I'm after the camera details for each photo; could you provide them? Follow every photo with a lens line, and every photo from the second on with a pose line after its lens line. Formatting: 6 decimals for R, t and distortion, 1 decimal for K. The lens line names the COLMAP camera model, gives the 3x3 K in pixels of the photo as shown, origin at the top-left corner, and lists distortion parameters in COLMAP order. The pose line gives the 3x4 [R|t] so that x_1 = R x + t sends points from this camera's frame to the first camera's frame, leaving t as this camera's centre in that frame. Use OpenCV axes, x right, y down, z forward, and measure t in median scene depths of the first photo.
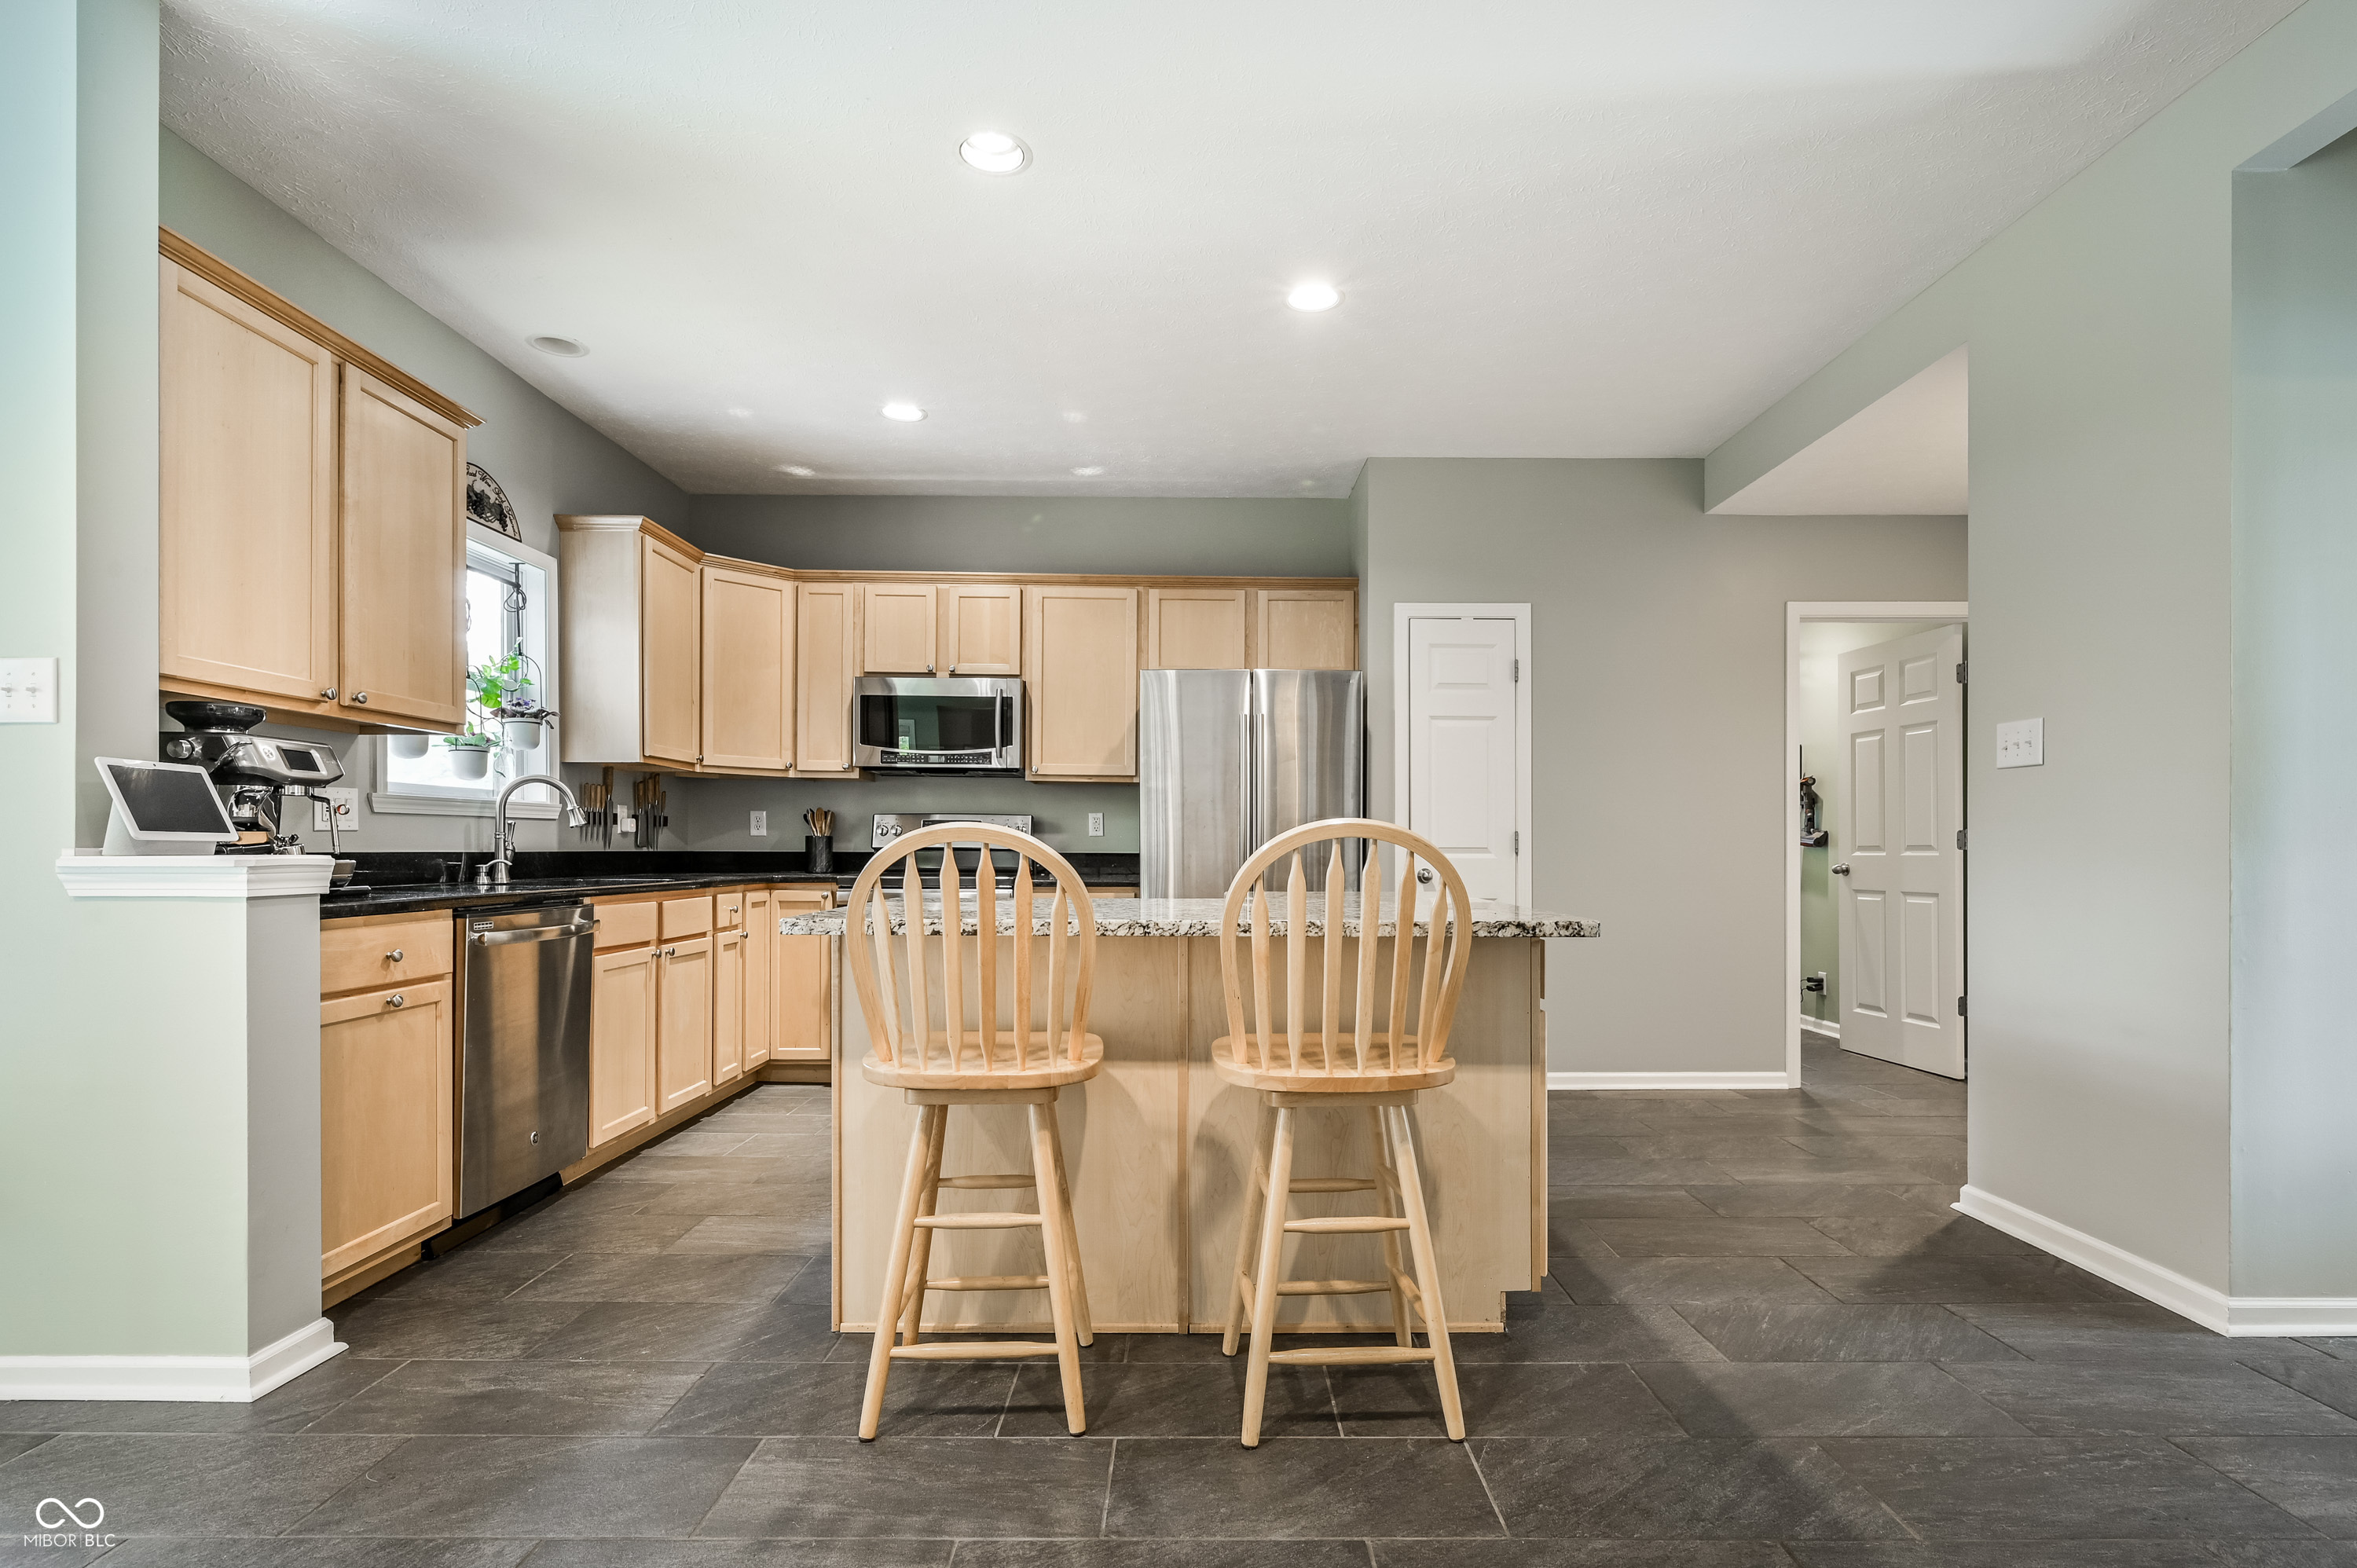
lens RADIAL K [[1150.8, 0, 1191.1], [0, 1150.8, 876.1], [0, 0, 1]] dist [-0.000932, -0.000214]
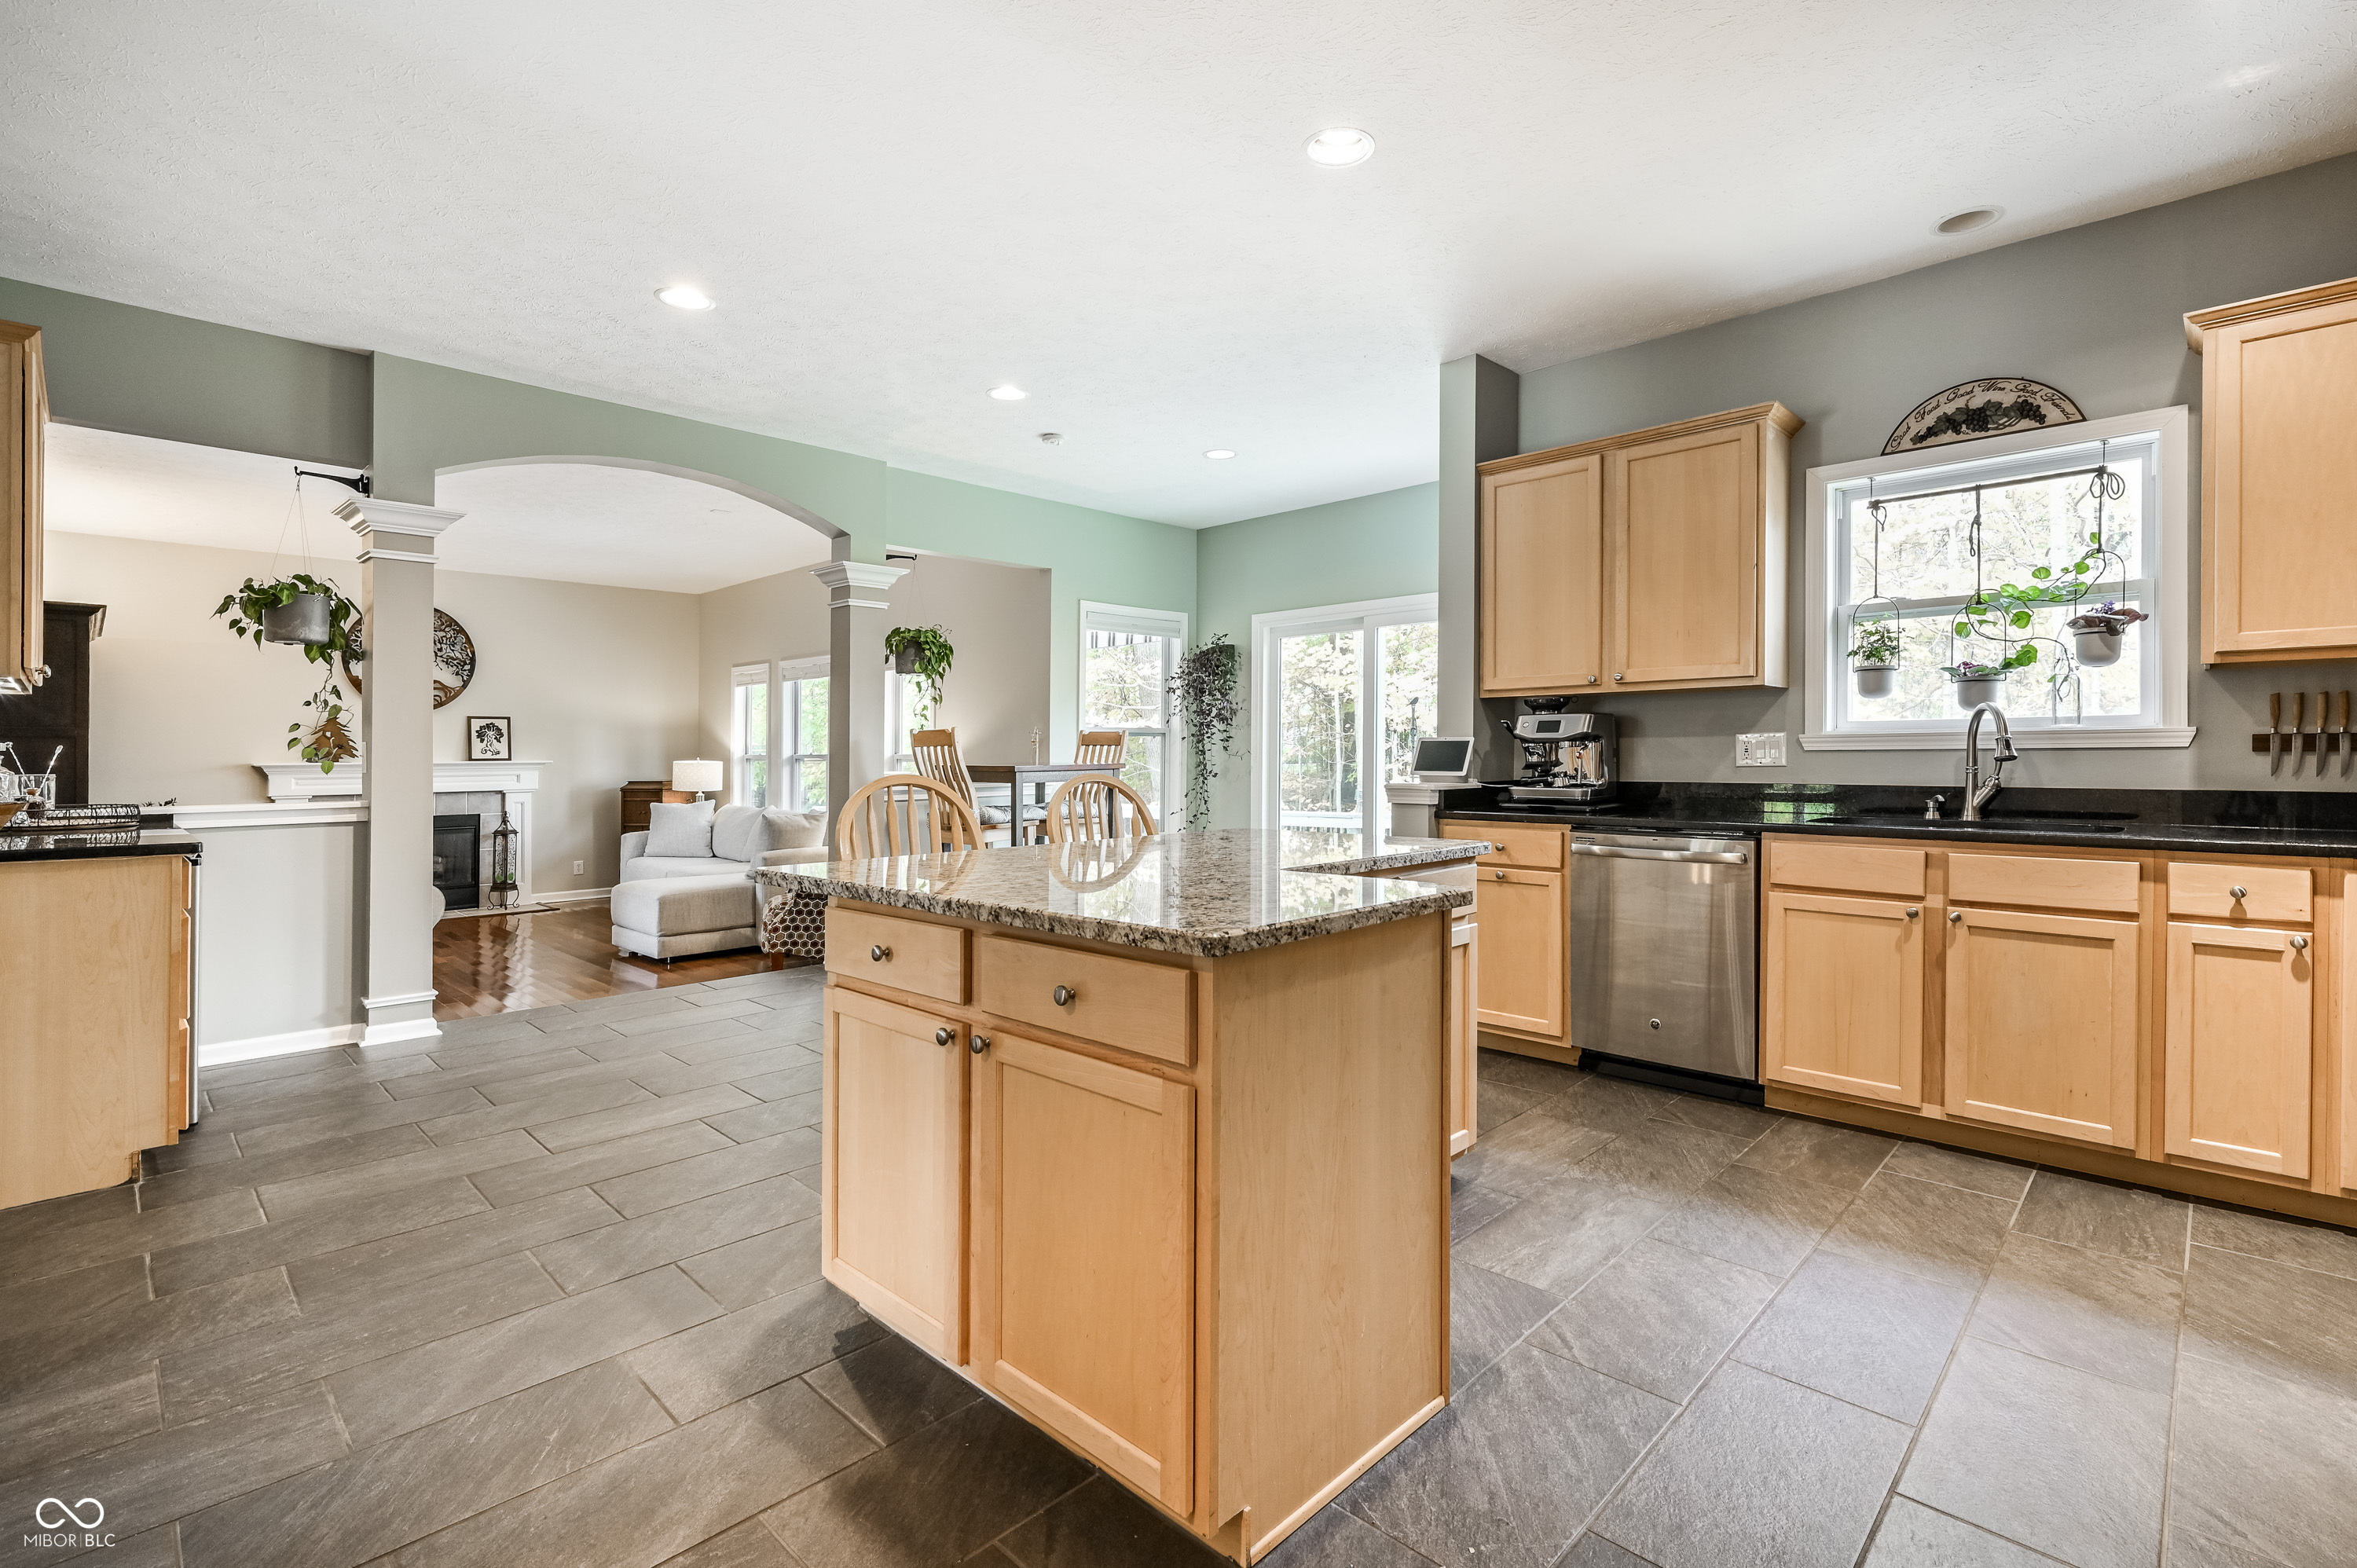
lens RADIAL K [[1069.3, 0, 1207.2], [0, 1069.3, 762.0], [0, 0, 1]] dist [0.001113, 0.000054]
pose [[-0.687474, 0.005605, -0.726187, 0.407068], [-0.015111, 0.999643, 0.022022, -0.046279], [0.726052, 0.026113, -0.687144, 1.027513]]
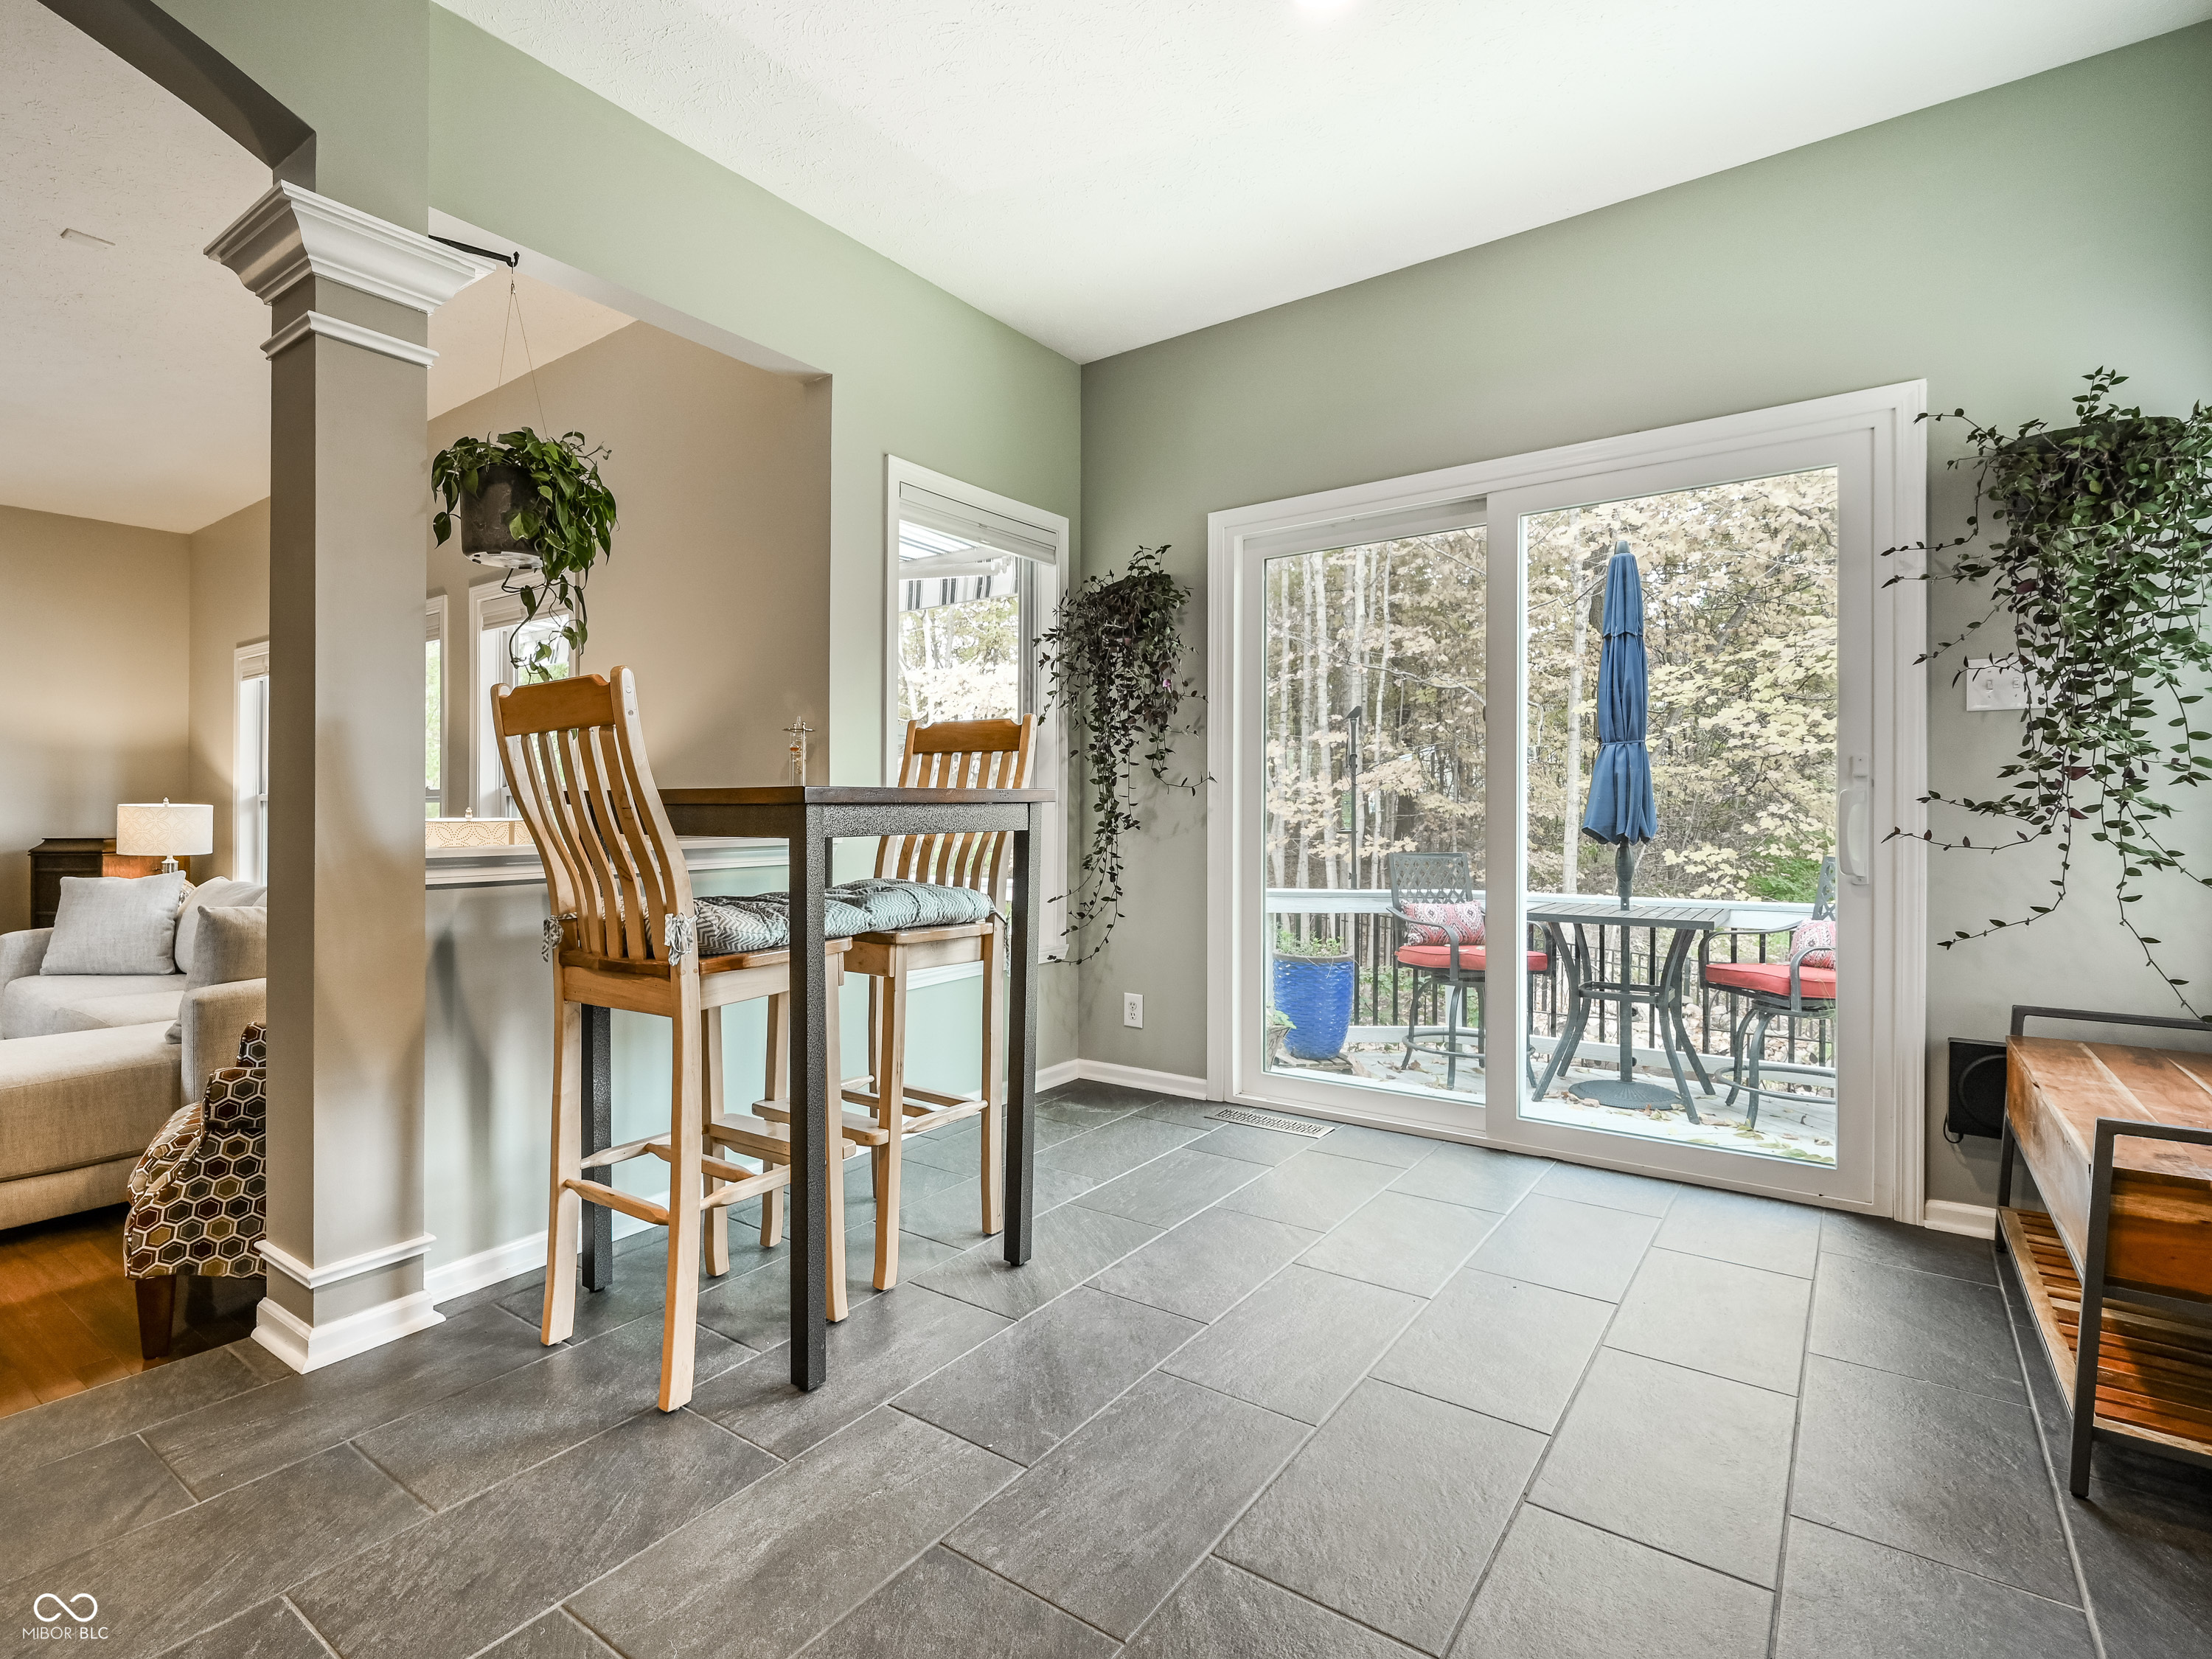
lens RADIAL K [[1101.1, 0, 964.6], [0, 1101.1, 800.1], [0, 0, 1]] dist [0.000967, 0.000394]
pose [[-0.630405, -0.009548, -0.776207, -0.043953], [-0.016374, 0.999865, 0.000998, -0.007412], [0.776093, 0.013339, -0.630477, 0.335961]]
